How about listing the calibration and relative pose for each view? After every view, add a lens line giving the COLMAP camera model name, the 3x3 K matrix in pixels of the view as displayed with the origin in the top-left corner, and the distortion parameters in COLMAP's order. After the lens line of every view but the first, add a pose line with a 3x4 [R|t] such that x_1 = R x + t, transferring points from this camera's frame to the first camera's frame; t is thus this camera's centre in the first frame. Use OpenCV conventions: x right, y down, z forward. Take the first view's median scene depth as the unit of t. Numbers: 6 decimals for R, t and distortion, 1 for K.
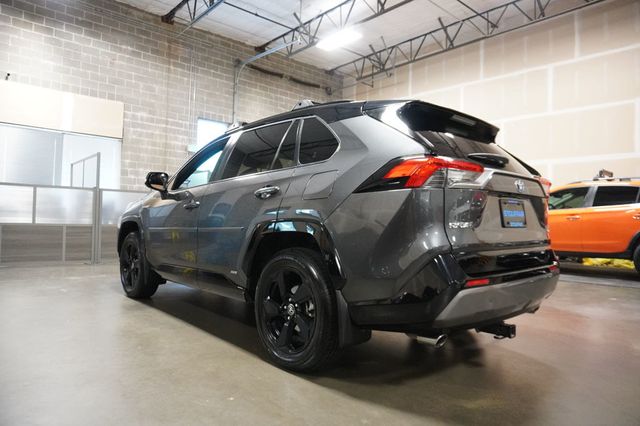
lens RADIAL K [[420.4, 0, 320.0], [0, 420.4, 213.0], [0, 0, 1]] dist [-0.002251, -0.000910]
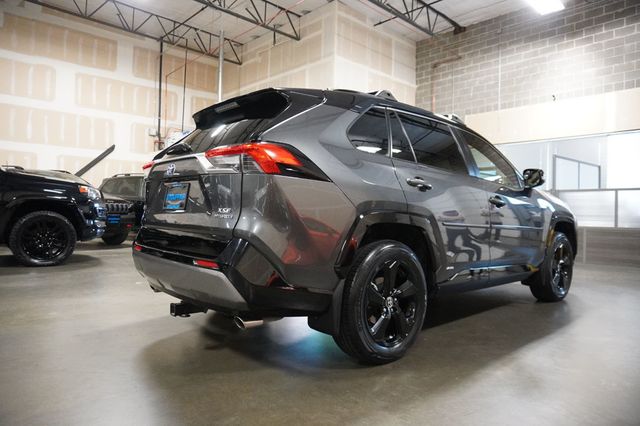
lens RADIAL K [[420.4, 0, 320.0], [0, 420.4, 213.0], [0, 0, 1]] dist [-0.002251, -0.000910]
pose [[0.014108, -0.023521, -0.999624, 0.358584], [-0.001347, 0.999722, -0.023543, 0.016055], [0.999900, 0.001679, 0.014073, 0.318890]]
